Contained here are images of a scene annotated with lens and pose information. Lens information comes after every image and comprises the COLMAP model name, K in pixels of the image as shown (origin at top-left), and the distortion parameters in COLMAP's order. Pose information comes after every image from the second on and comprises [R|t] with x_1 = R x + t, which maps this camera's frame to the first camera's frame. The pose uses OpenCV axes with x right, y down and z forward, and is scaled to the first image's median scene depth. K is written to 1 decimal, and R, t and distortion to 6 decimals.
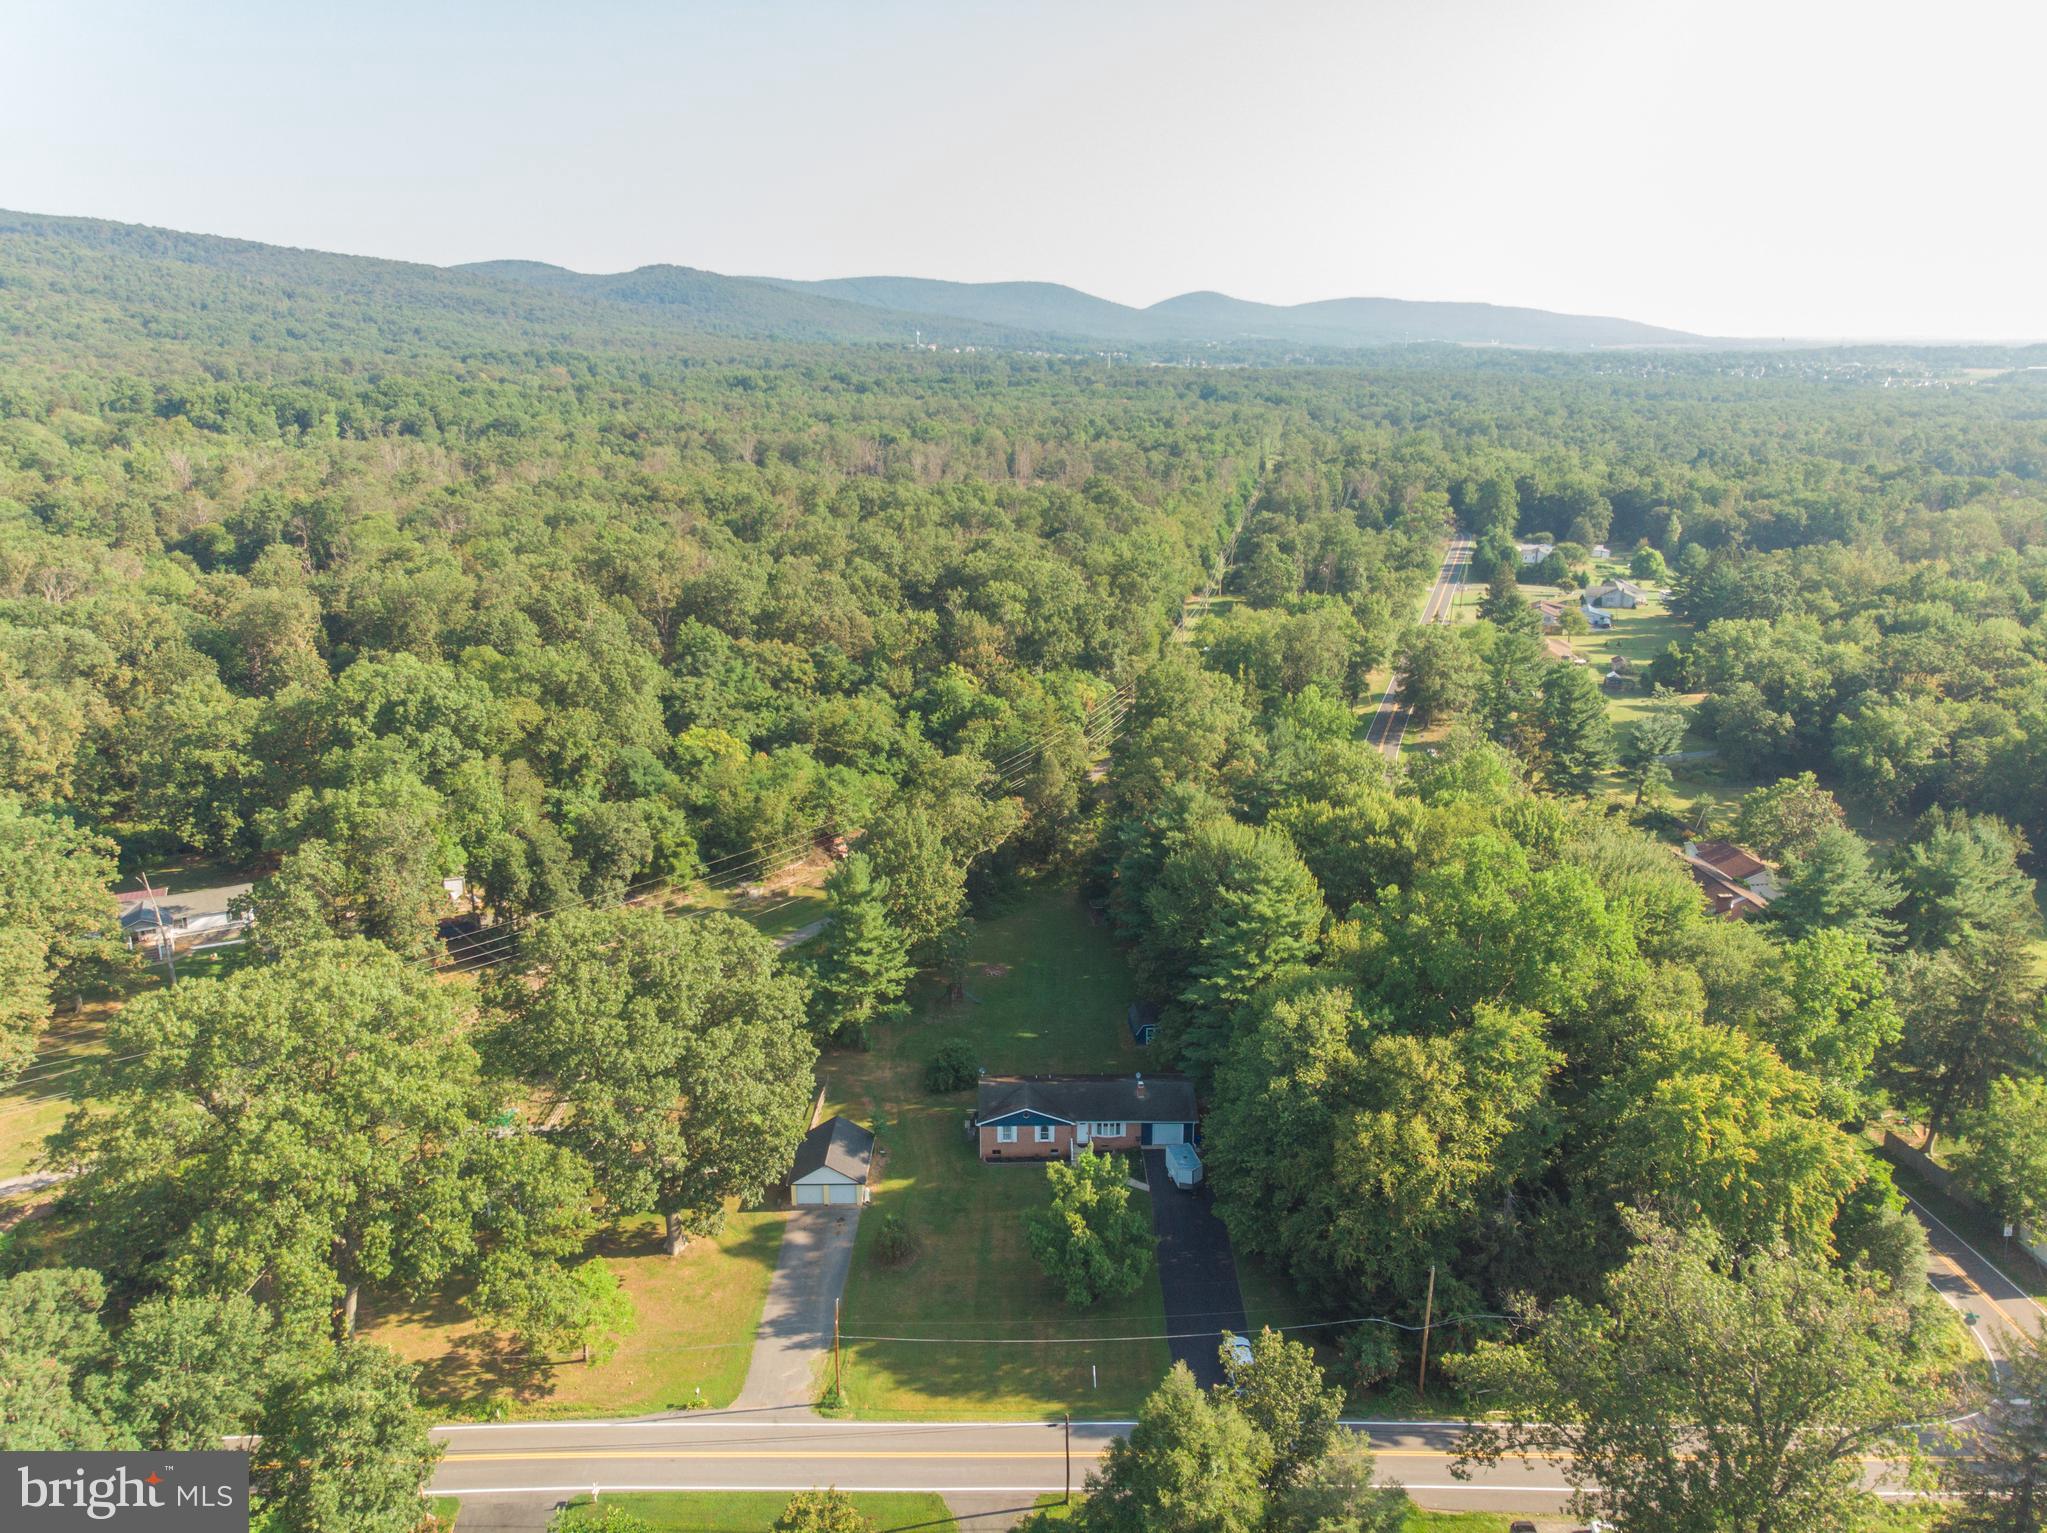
lens RADIAL K [[1480.2, 0, 1023.5], [0, 1480.2, 766.5], [0, 0, 1]] dist [0.095767, -0.064485]
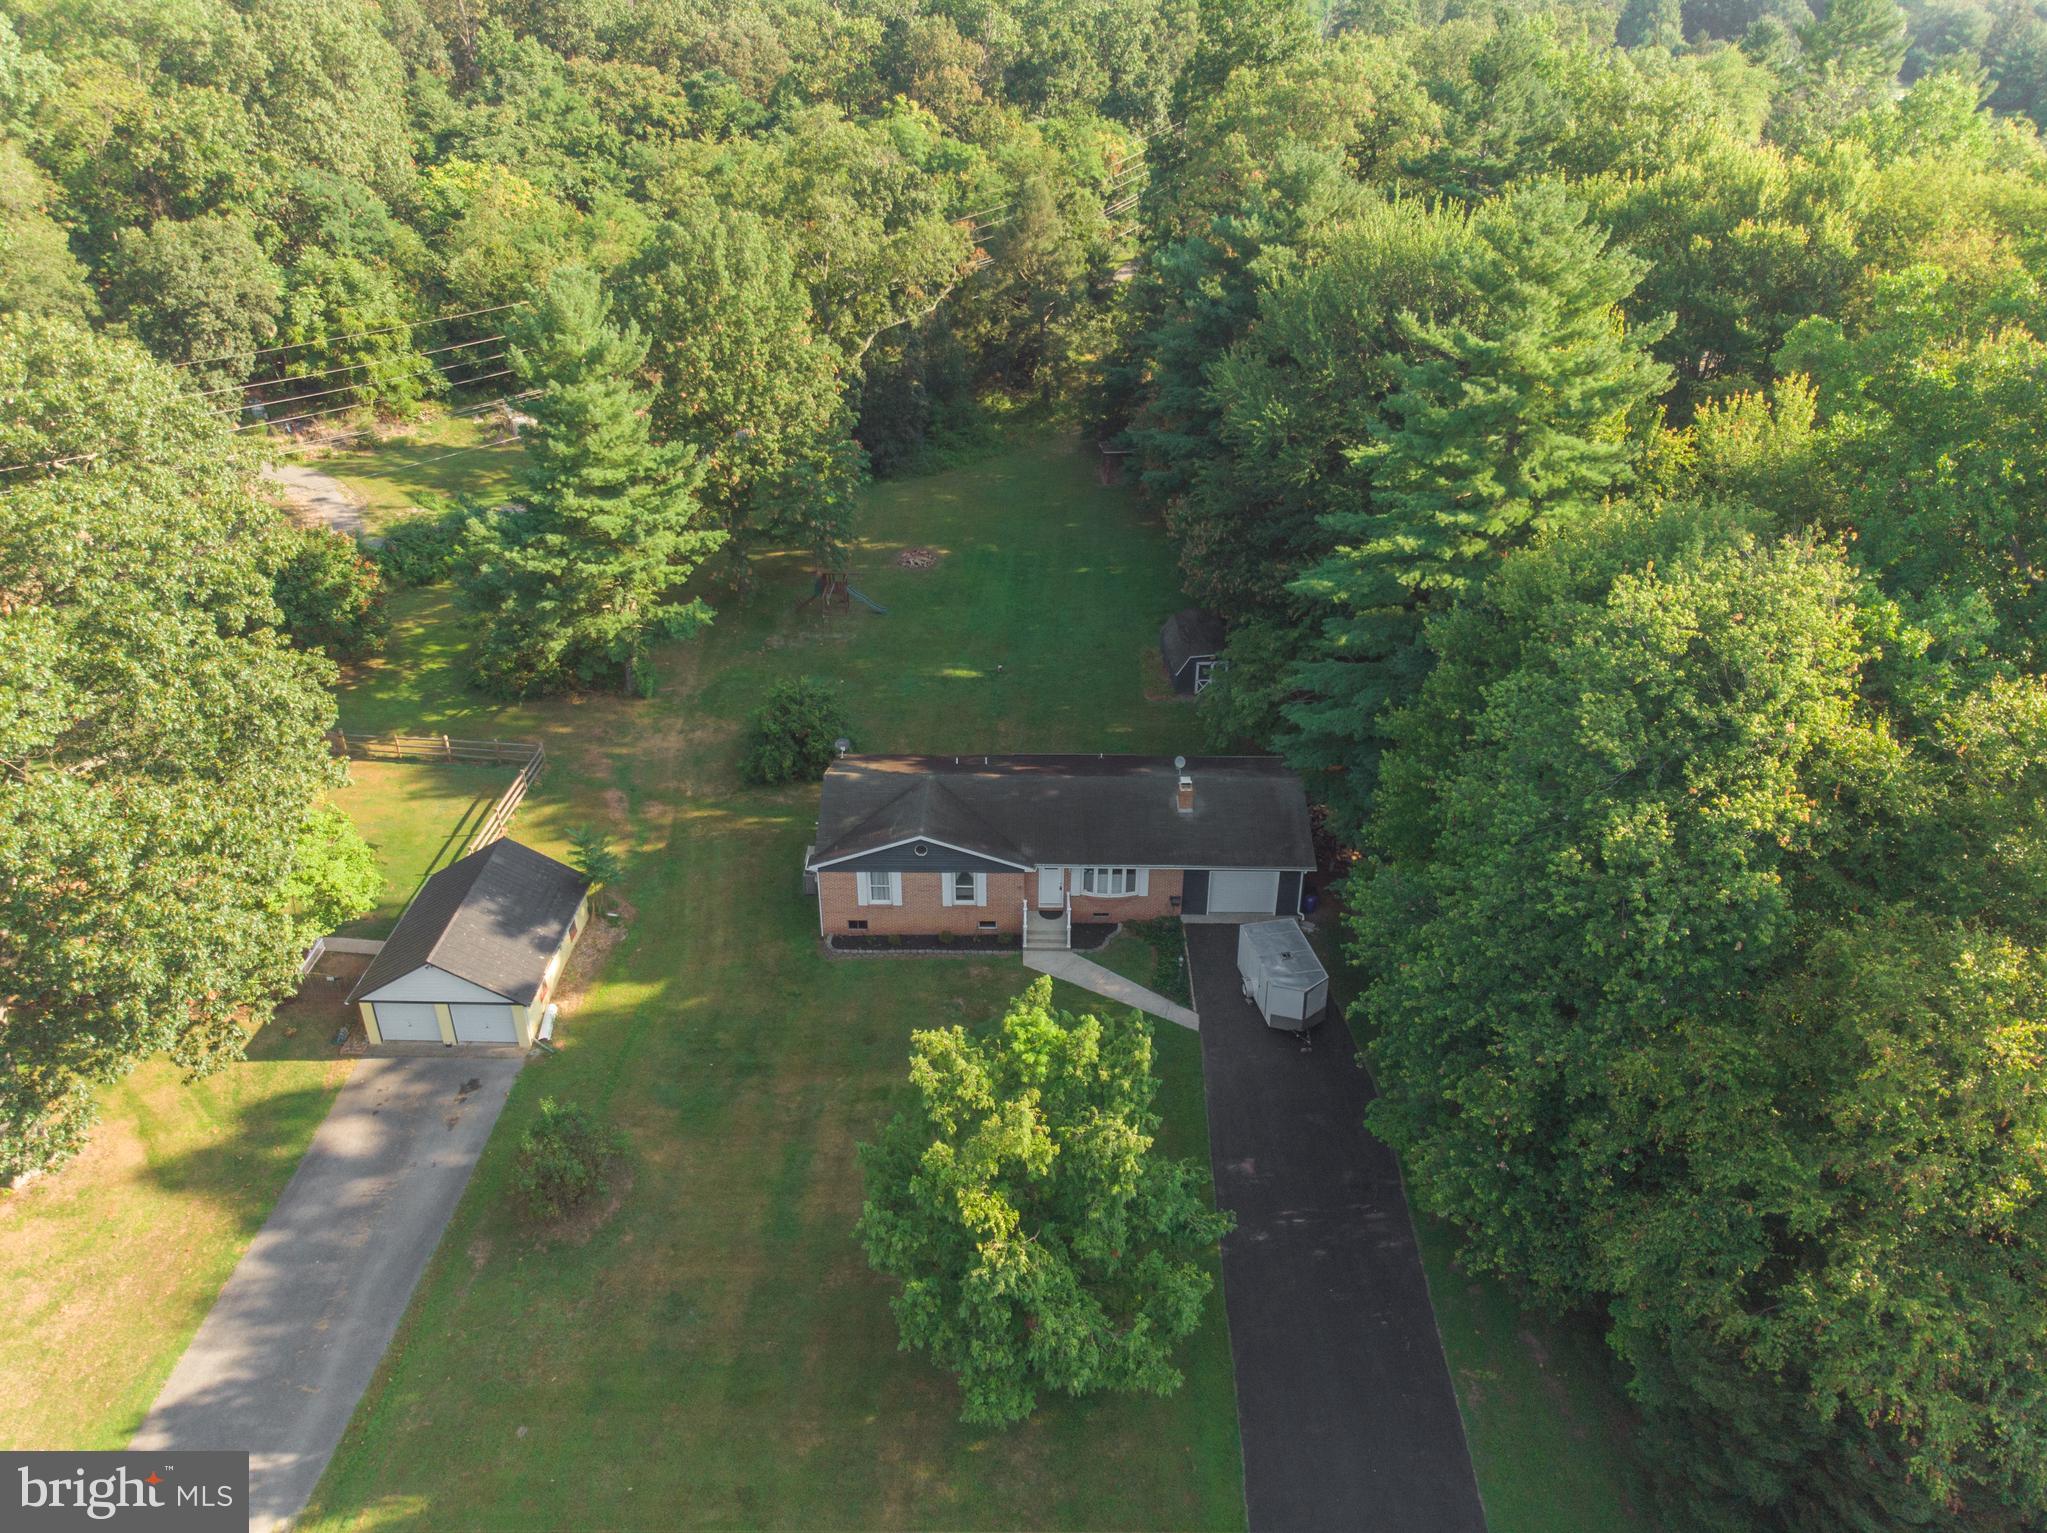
lens RADIAL K [[1480.2, 0, 1023.5], [0, 1480.2, 766.5], [0, 0, 1]] dist [0.095767, -0.064485]
pose [[0.999708, 0.016679, -0.017498, 0.036052], [-0.012075, 0.971612, 0.236270, 0.099445], [0.020942, -0.235989, 0.971530, 0.539555]]
